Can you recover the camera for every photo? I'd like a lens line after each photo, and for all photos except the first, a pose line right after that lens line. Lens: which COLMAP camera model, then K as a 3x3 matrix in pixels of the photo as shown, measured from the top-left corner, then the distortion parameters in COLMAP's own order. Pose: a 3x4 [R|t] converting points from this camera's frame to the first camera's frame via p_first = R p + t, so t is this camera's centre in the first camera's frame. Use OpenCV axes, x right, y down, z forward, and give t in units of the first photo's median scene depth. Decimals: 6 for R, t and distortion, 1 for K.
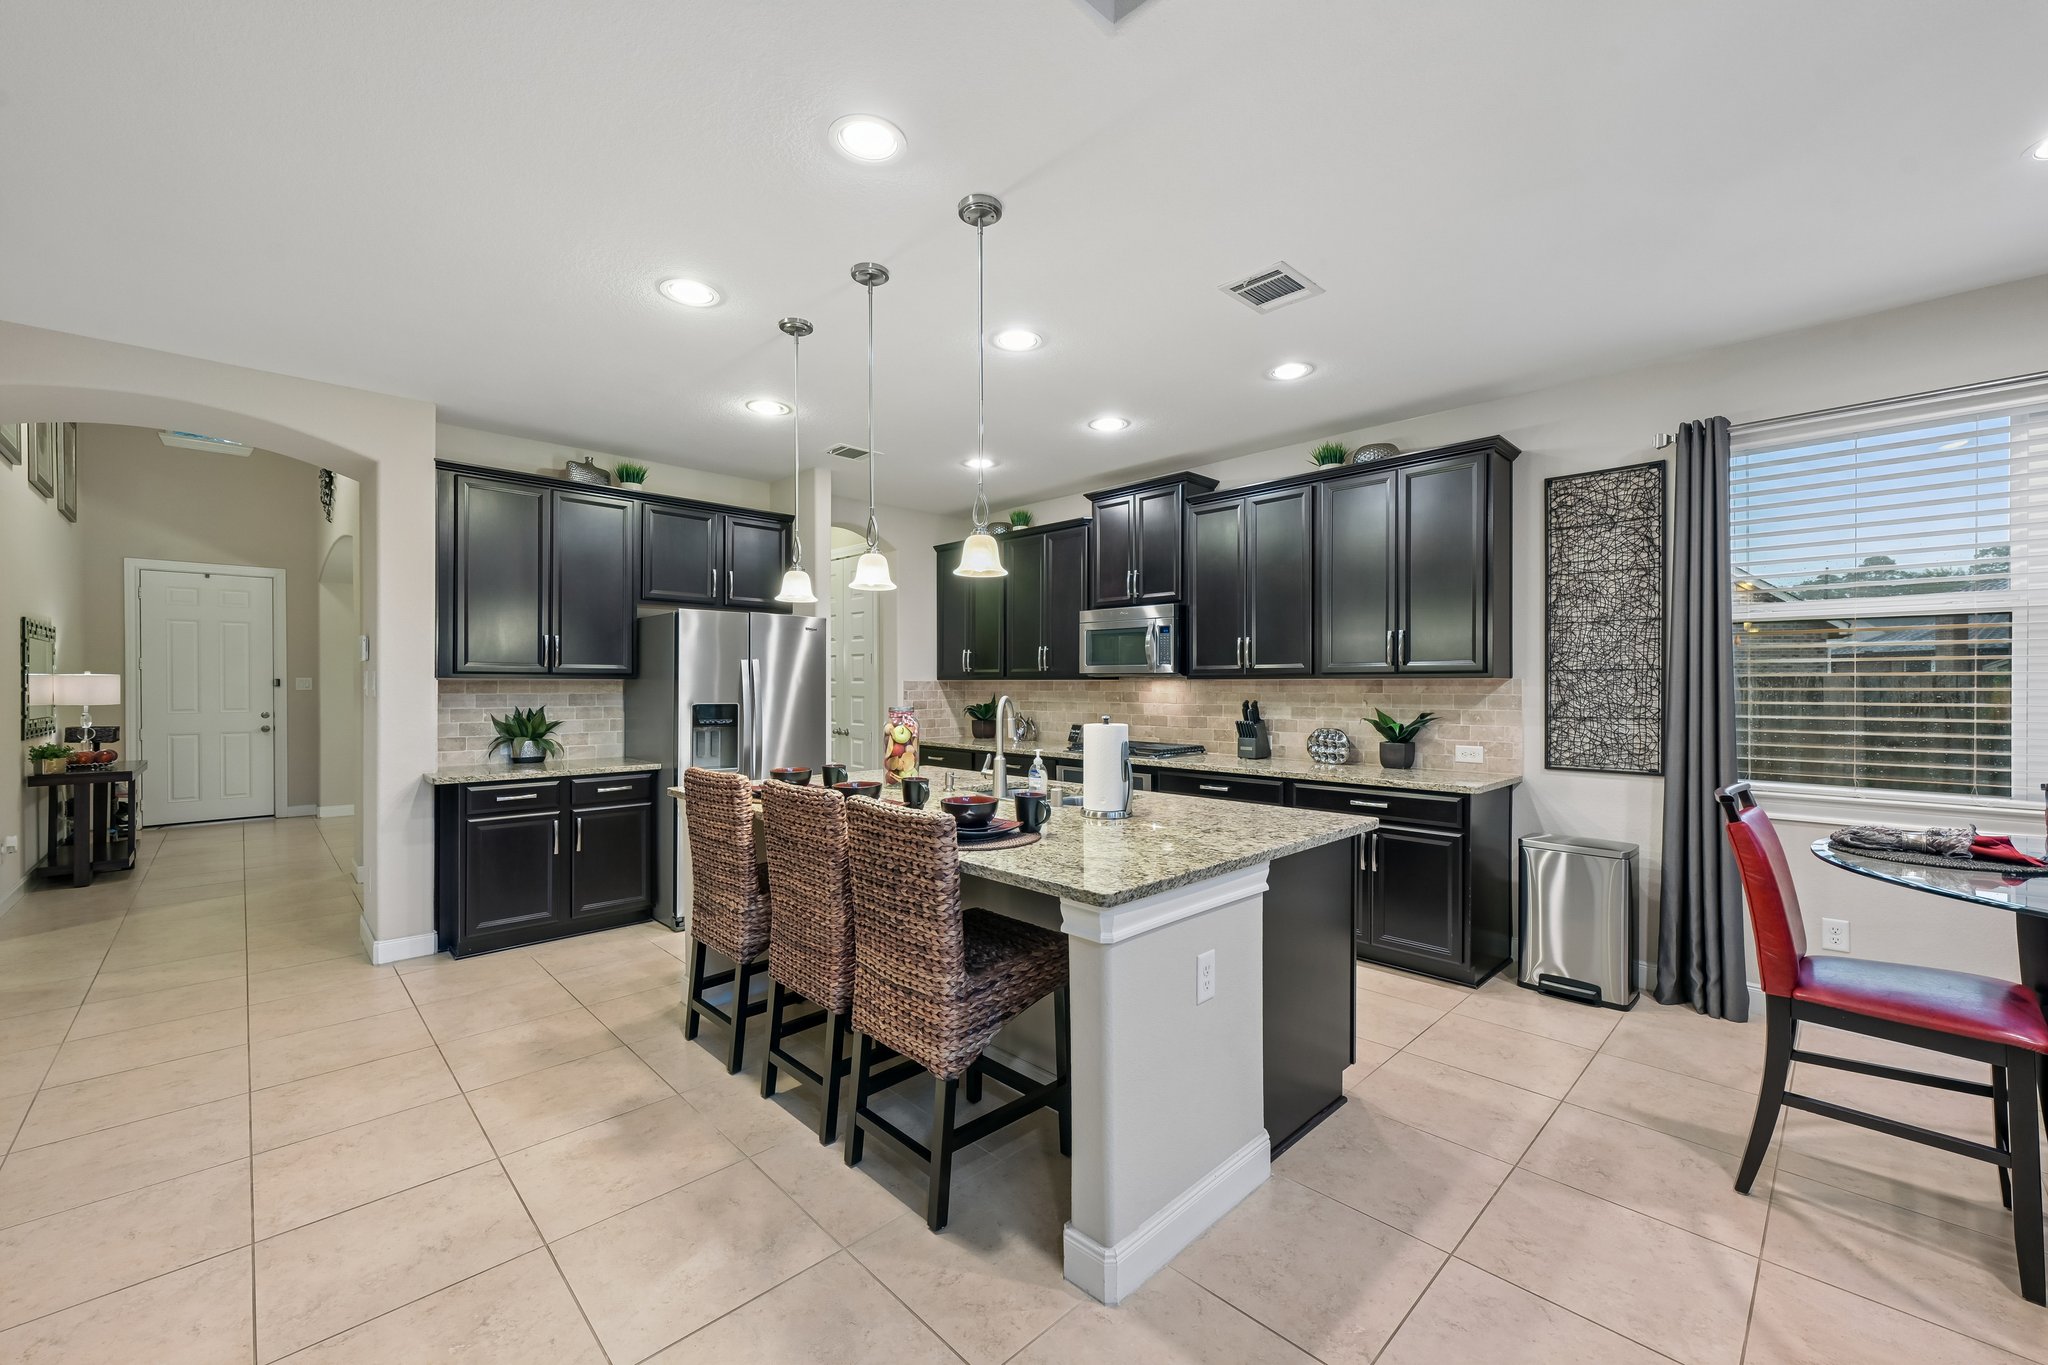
lens RADIAL K [[809.9, 0, 1021.7], [0, 809.9, 687.3], [0, 0, 1]] dist [-0.002045, 0.000416]
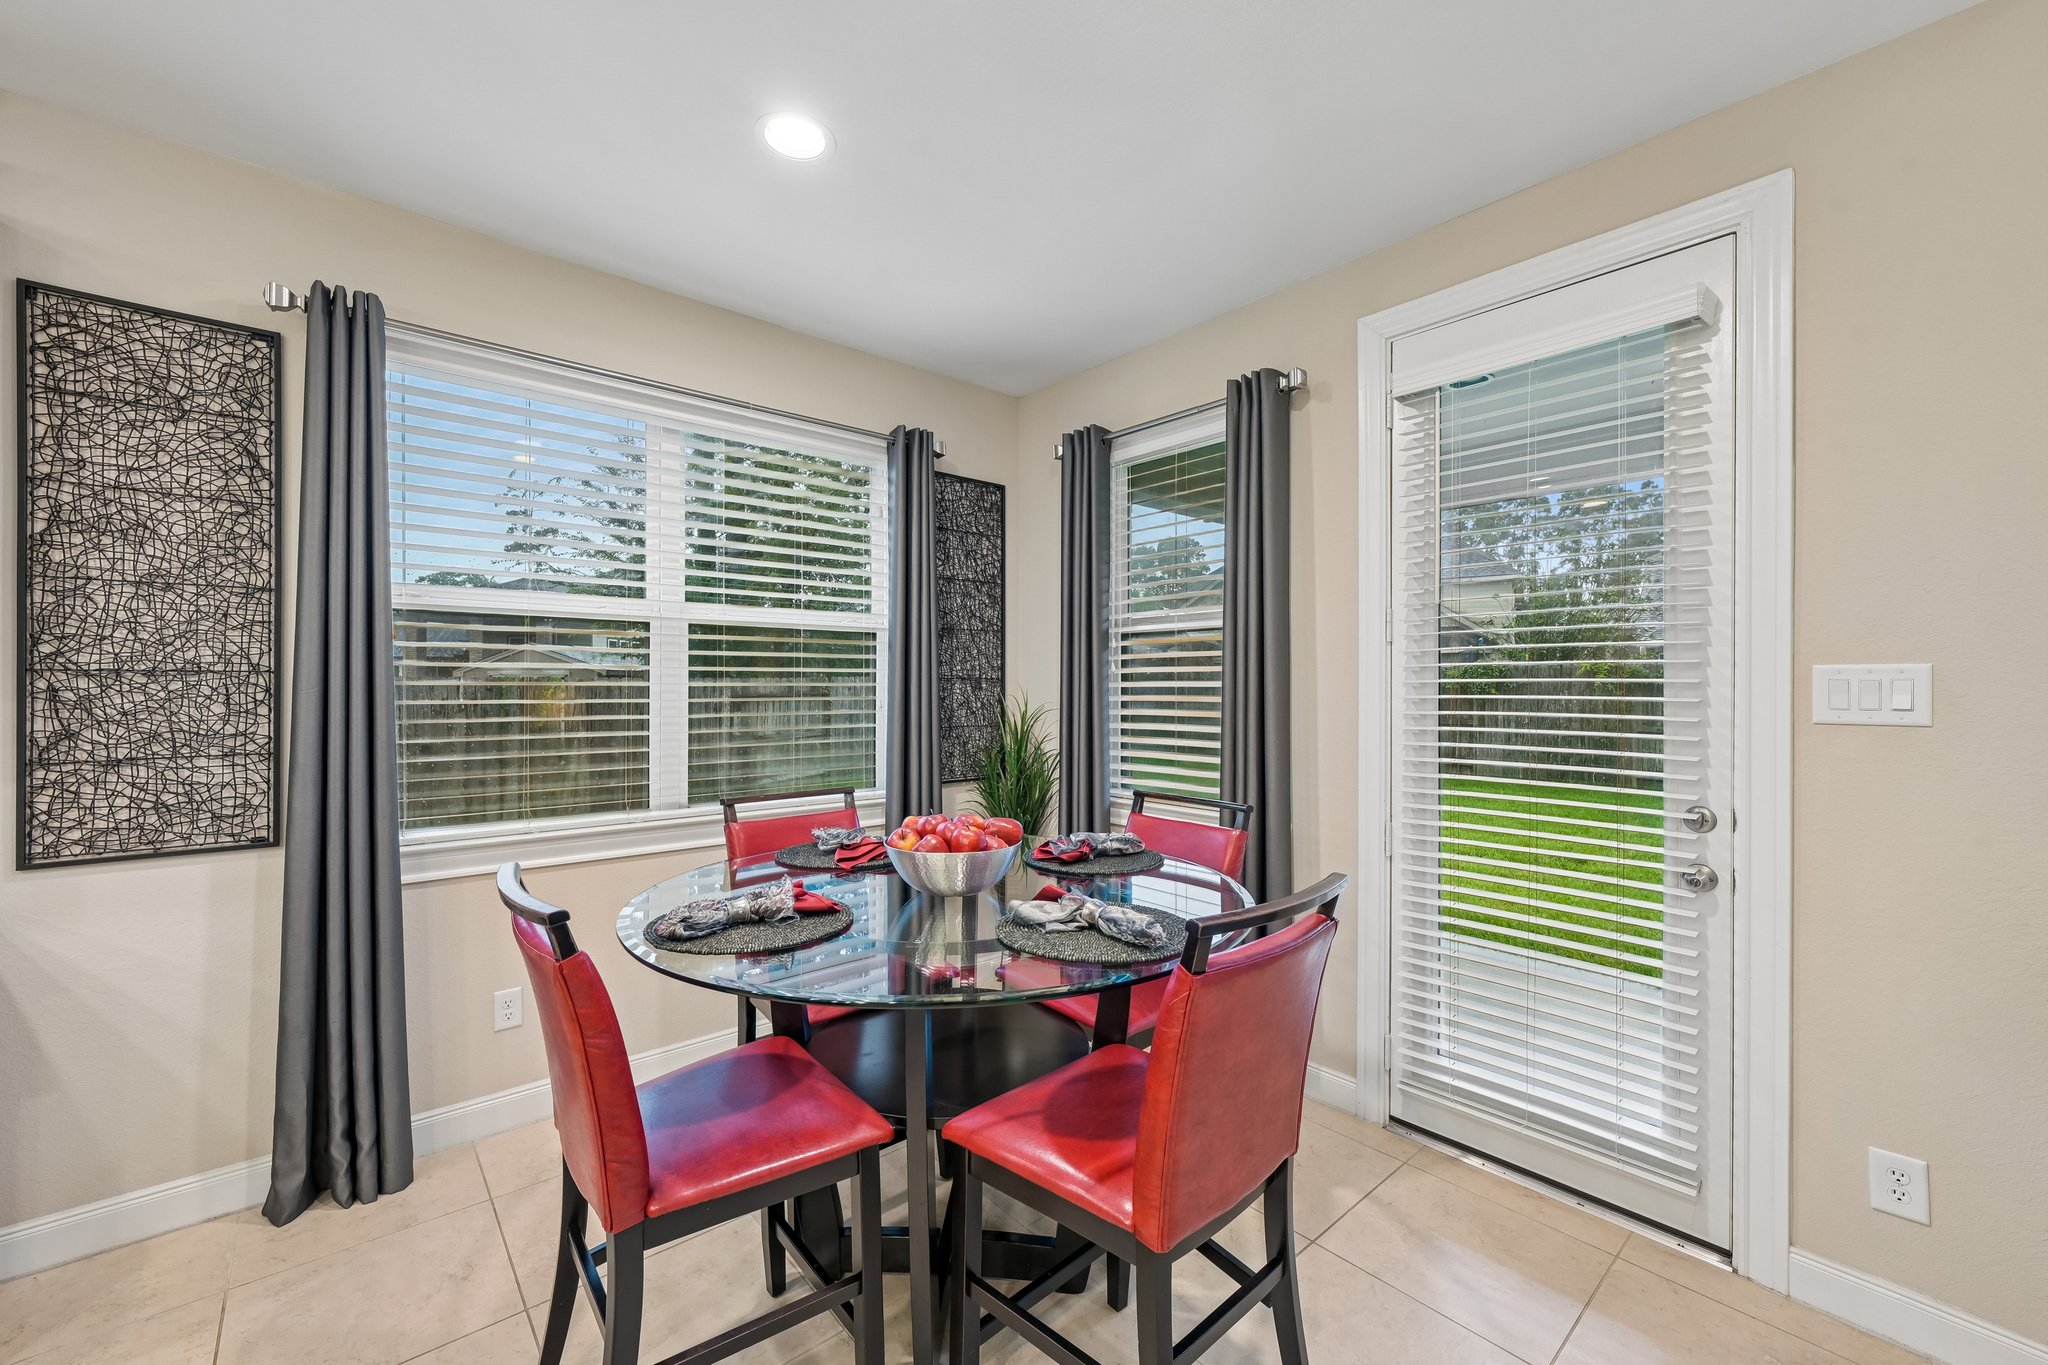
lens RADIAL K [[809.9, 0, 1023.6], [0, 809.9, 685.8], [0, 0, 1]] dist [-0.002045, 0.000416]
pose [[0.054914, 0.000998, 0.998491, 0.185876], [0.000669, 0.999999, -0.001036, -0.009764], [-0.998491, 0.000725, 0.054914, 0.353772]]
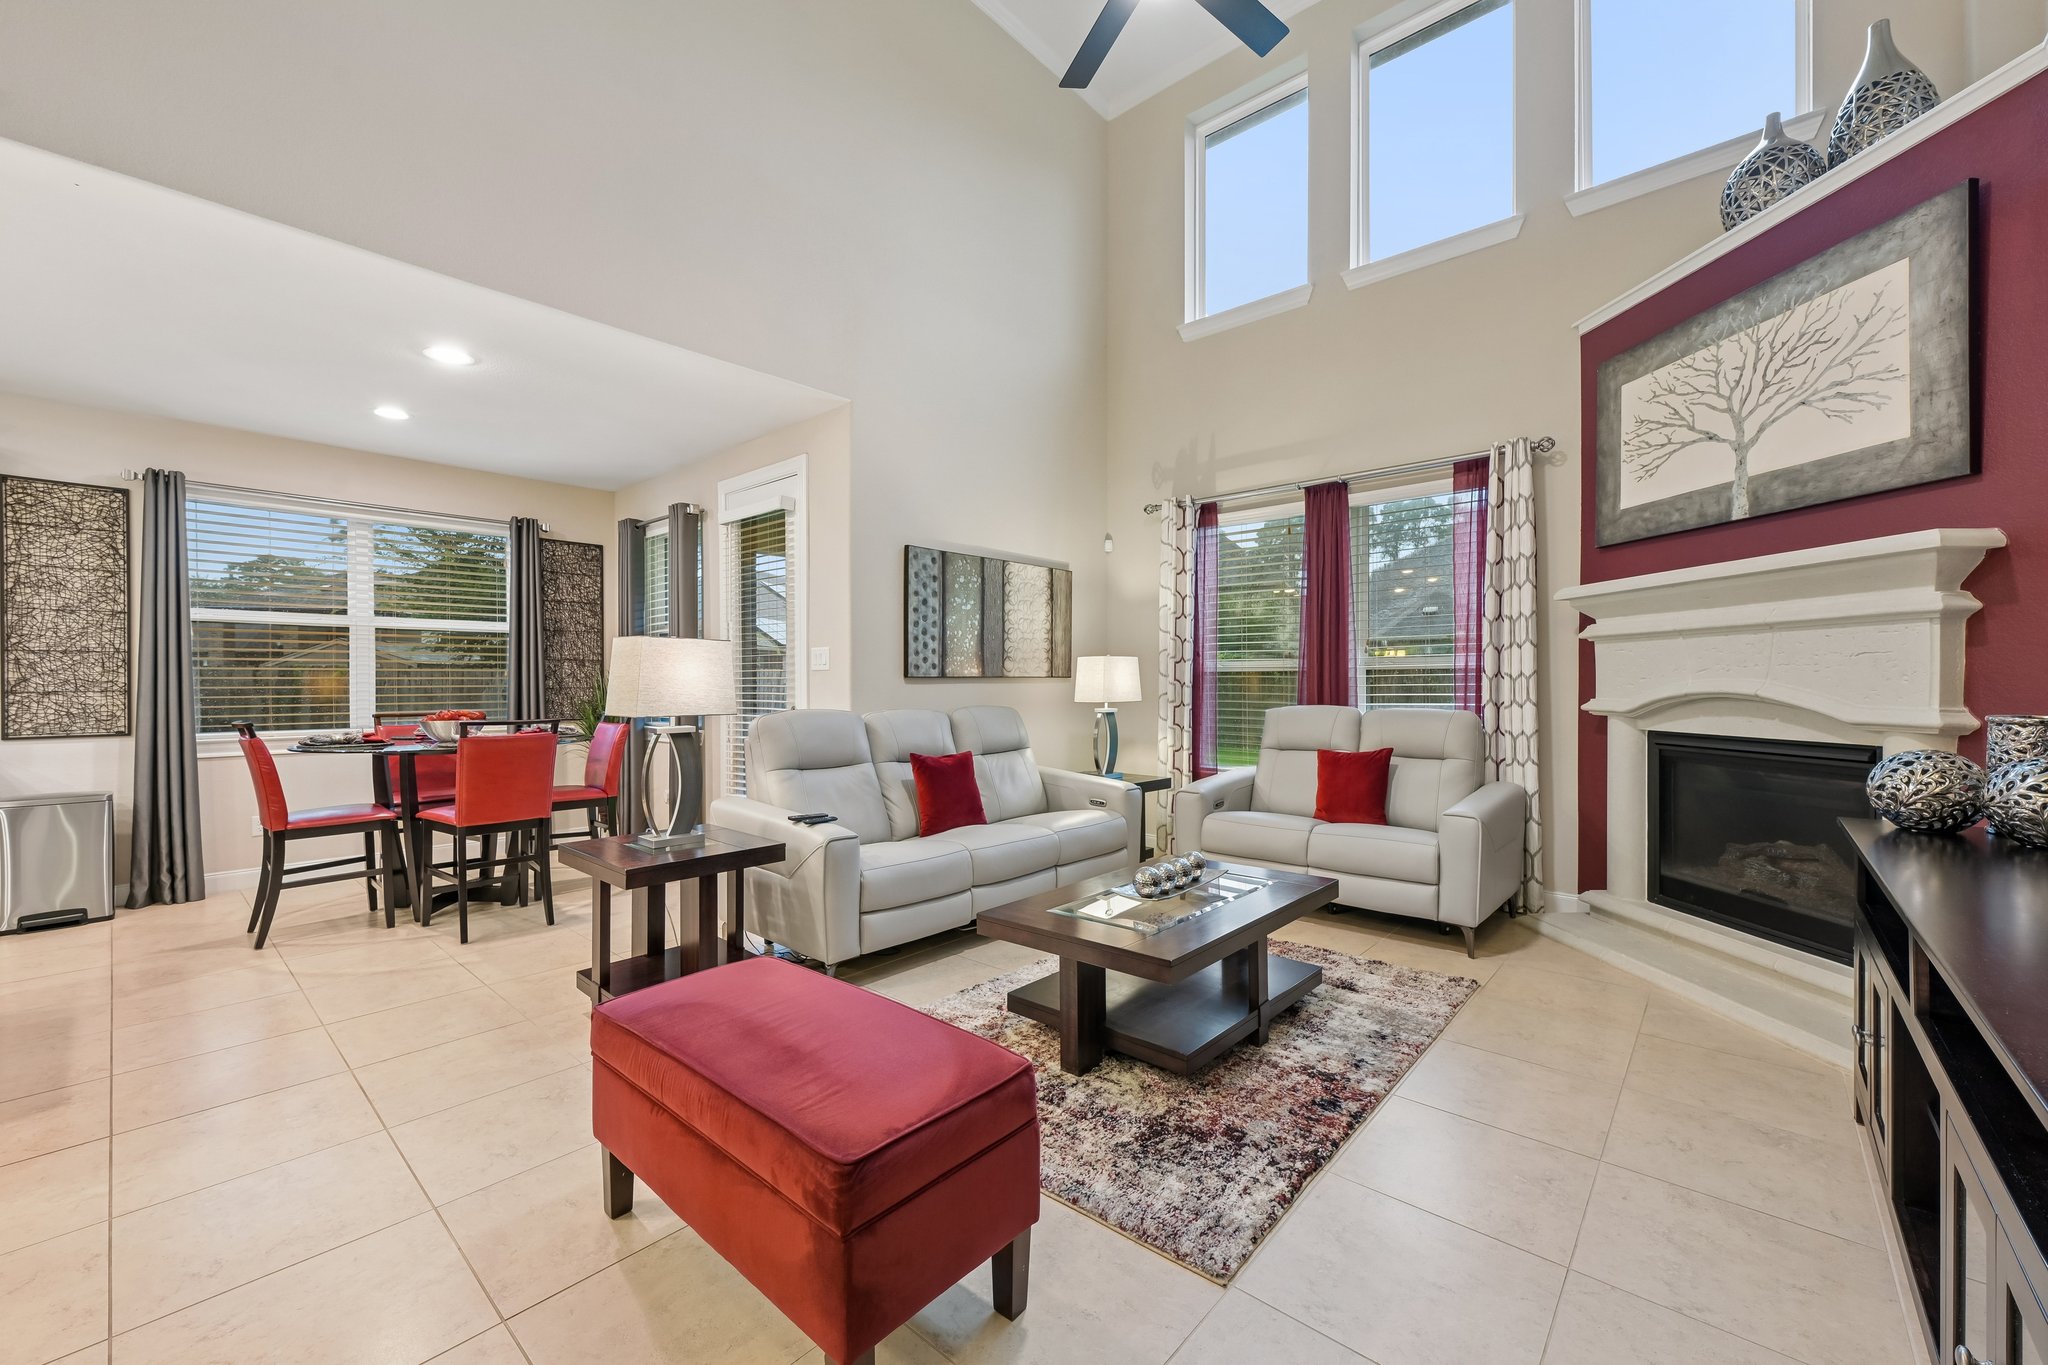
lens RADIAL K [[809.9, 0, 1024.5], [0, 809.9, 686.5], [0, 0, 1]] dist [-0.002045, 0.000416]
pose [[-0.079323, -0.002908, 0.996845, -0.530944], [0.006489, 0.999973, 0.003434, 0.032627], [-0.996828, 0.006741, -0.079302, -0.279091]]
